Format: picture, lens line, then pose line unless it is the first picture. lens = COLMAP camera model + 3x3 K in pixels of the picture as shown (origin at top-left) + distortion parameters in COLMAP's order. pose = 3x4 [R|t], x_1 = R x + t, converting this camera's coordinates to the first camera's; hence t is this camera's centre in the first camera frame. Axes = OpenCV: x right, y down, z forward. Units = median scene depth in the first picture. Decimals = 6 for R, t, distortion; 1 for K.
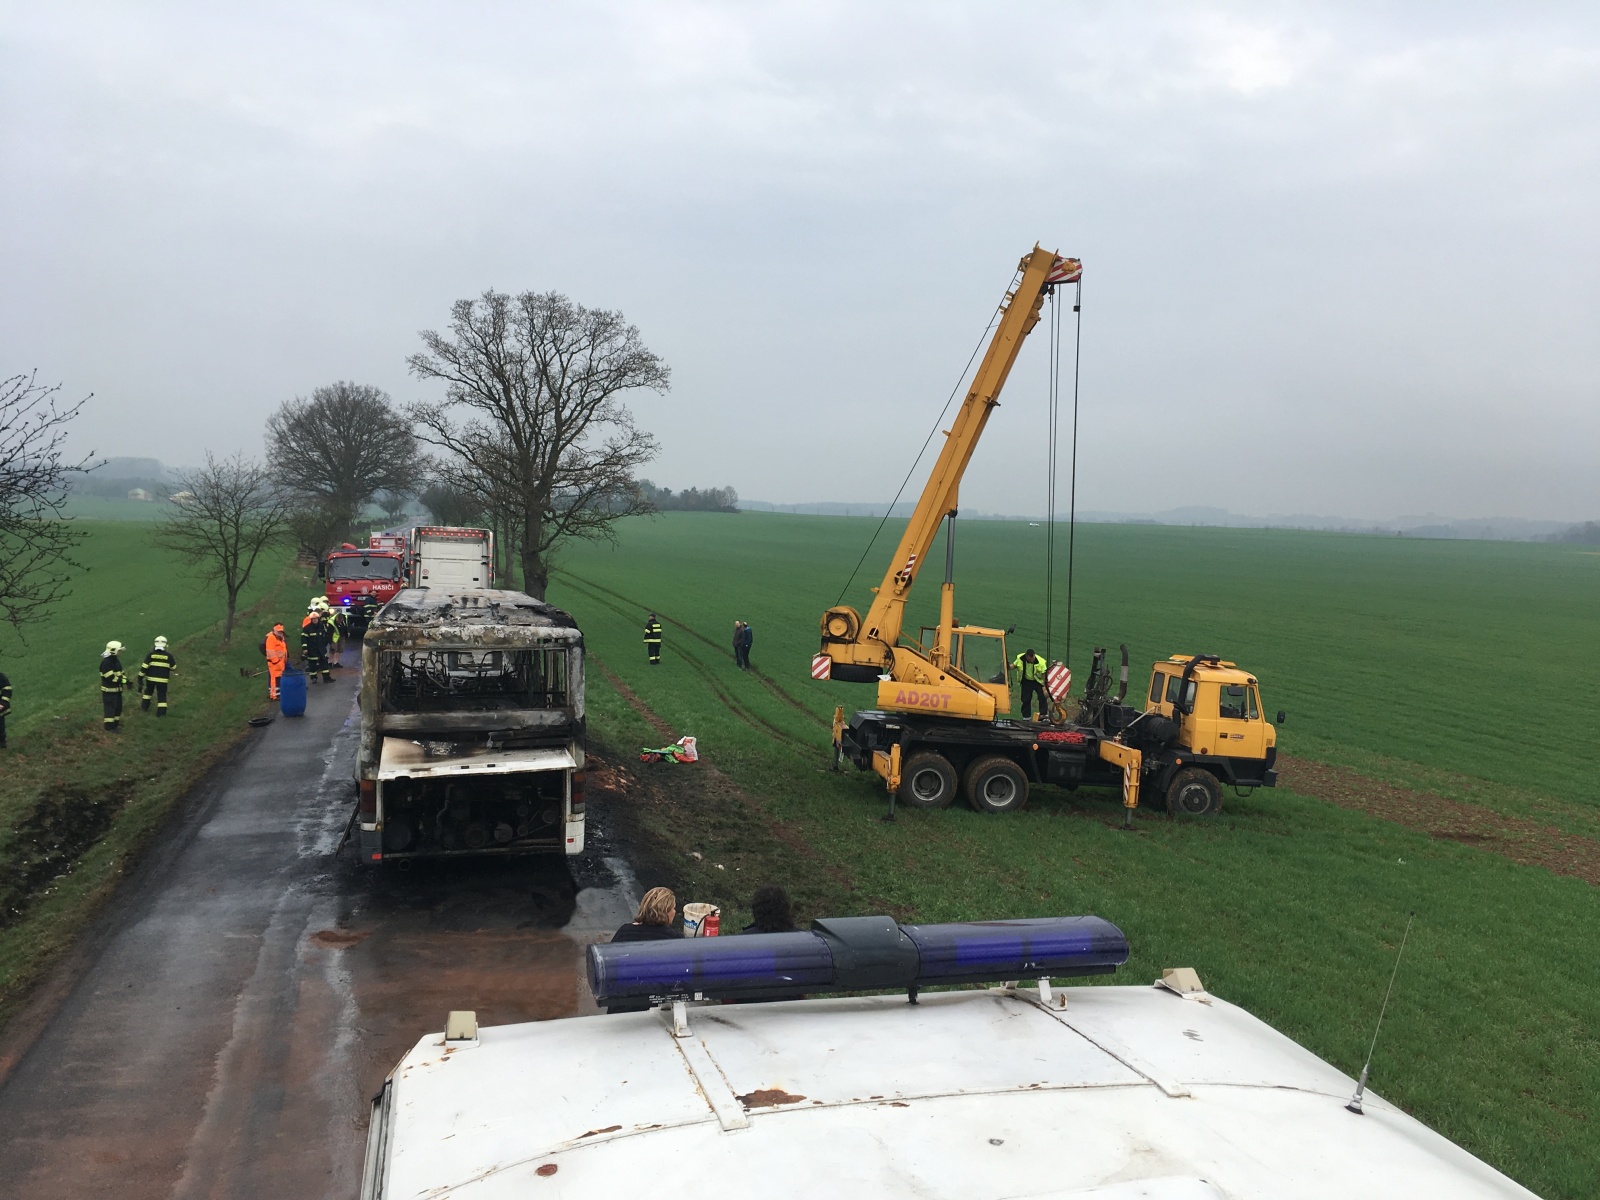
lens RADIAL K [[1382.2, 0, 805.3], [0, 1382.2, 601.4], [0, 0, 1]] dist [0.067779, -0.078982]
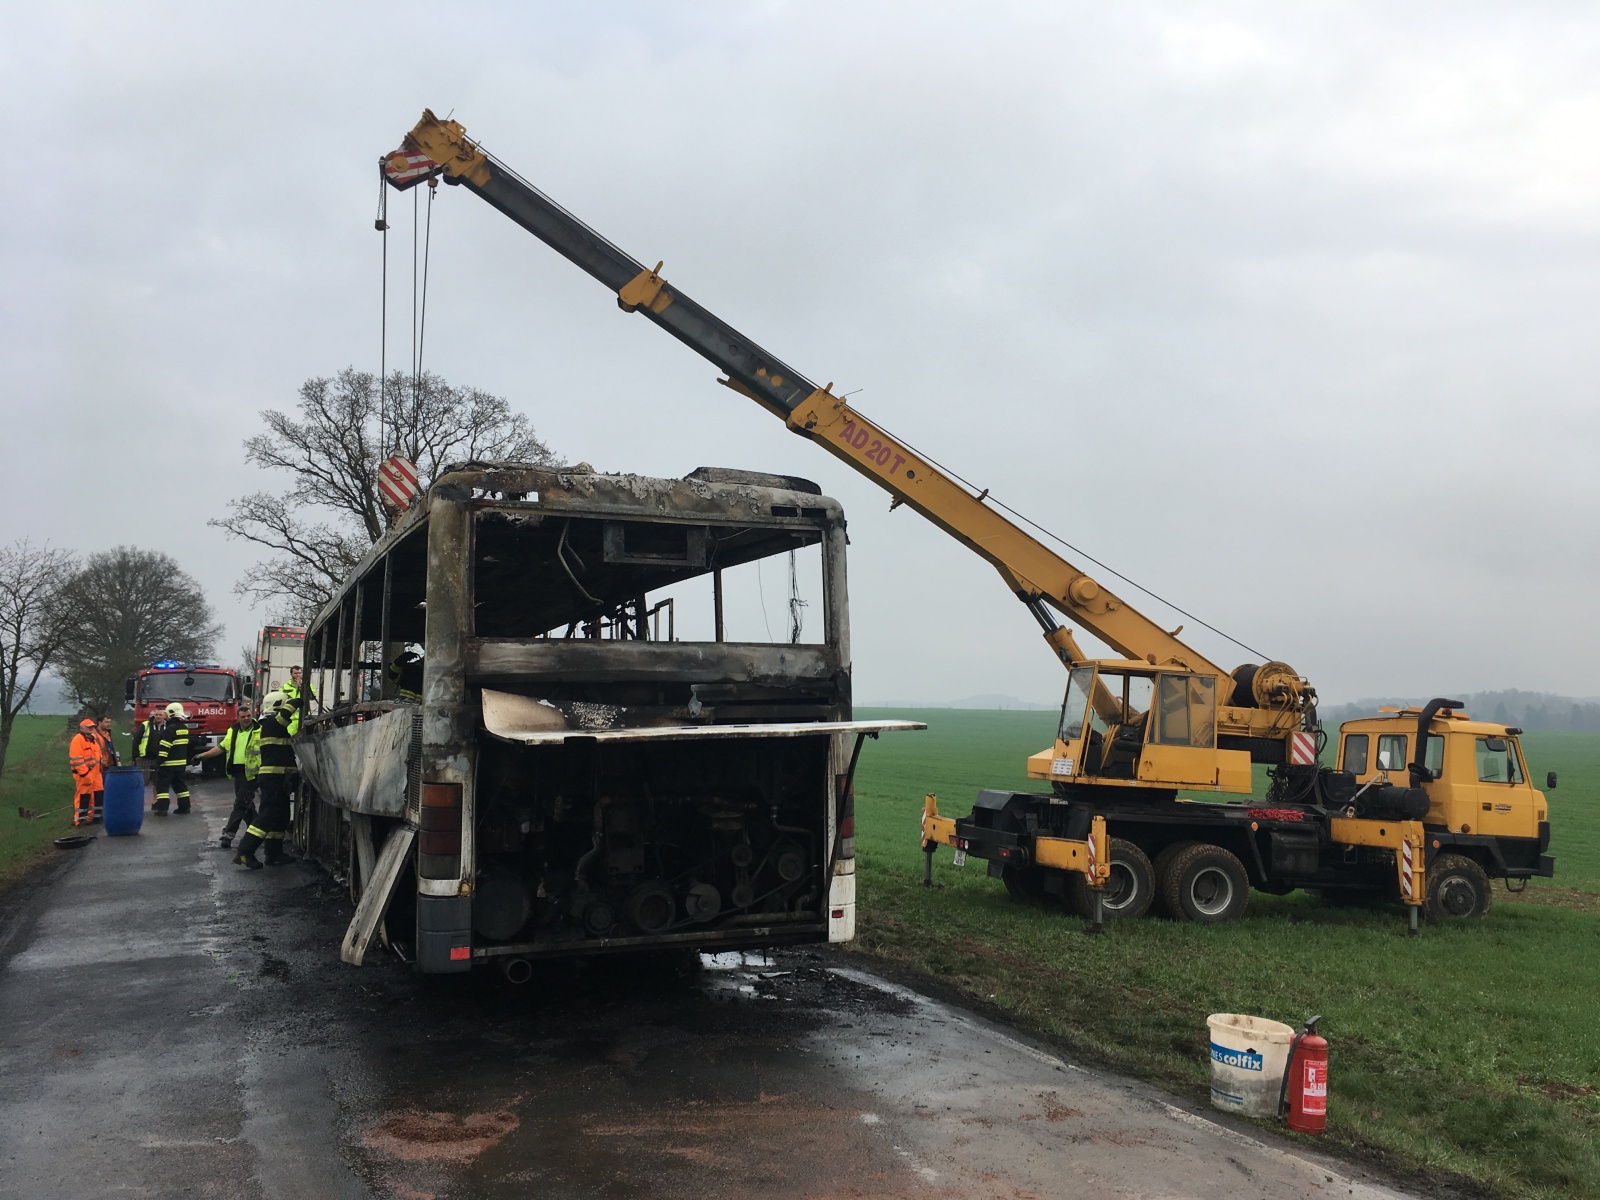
lens RADIAL K [[1382.2, 0, 796.1], [0, 1382.2, 594.9], [0, 0, 1]] dist [0.067779, -0.078982]
pose [[0.989791, -0.006598, 0.142372, -0.160485], [0.027443, 0.989058, -0.144951, 0.083024], [-0.139858, 0.147378, 0.979142, 0.317081]]
